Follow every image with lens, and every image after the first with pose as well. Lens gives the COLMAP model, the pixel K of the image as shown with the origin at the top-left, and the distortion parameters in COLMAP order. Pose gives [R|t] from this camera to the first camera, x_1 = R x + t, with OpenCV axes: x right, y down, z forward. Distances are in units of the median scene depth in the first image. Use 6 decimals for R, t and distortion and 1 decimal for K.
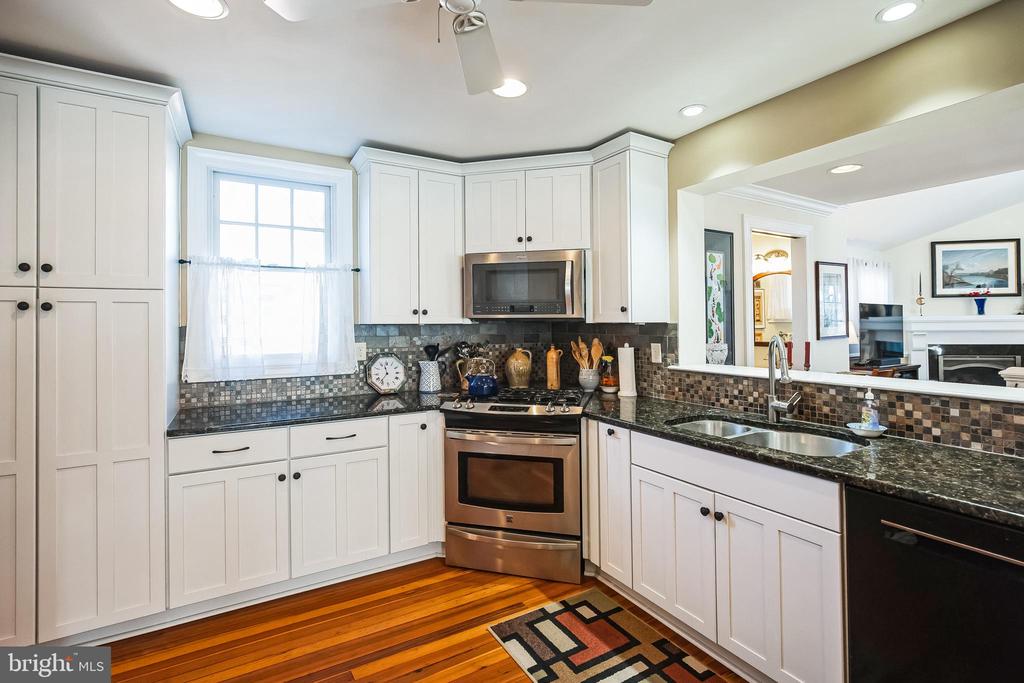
lens RADIAL K [[474.1, 0, 503.3], [0, 474.1, 317.8], [0, 0, 1]] dist [-0.002658, 0.000191]
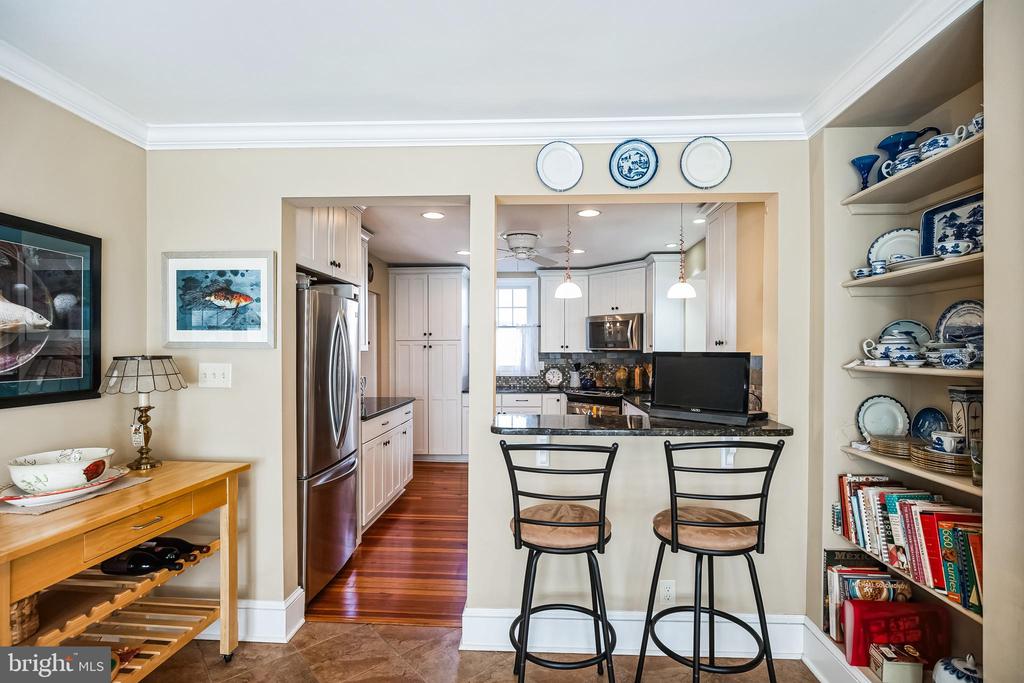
lens RADIAL K [[463.5, 0, 510.2], [0, 463.5, 351.0], [0, 0, 1]] dist [-0.000497, -0.000064]
pose [[0.835773, 0.006049, -0.549041, 0.811840], [0.003148, 0.999870, 0.015808, -0.029832], [0.549066, -0.014940, 0.835646, -0.891072]]
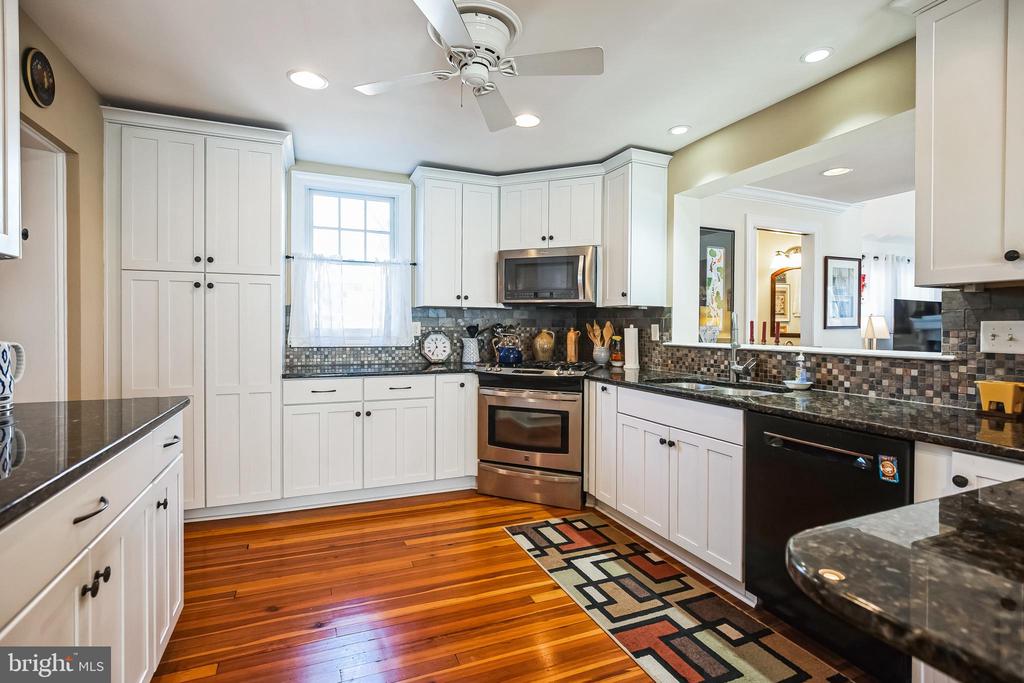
lens RADIAL K [[470.6, 0, 495.2], [0, 470.6, 330.5], [0, 0, 1]] dist [-0.001990, -0.000134]
pose [[0.989879, 0.016898, -0.140905, 0.097570], [-0.013699, 0.999626, 0.023648, 0.050598], [0.141252, -0.021478, 0.989741, -0.246942]]
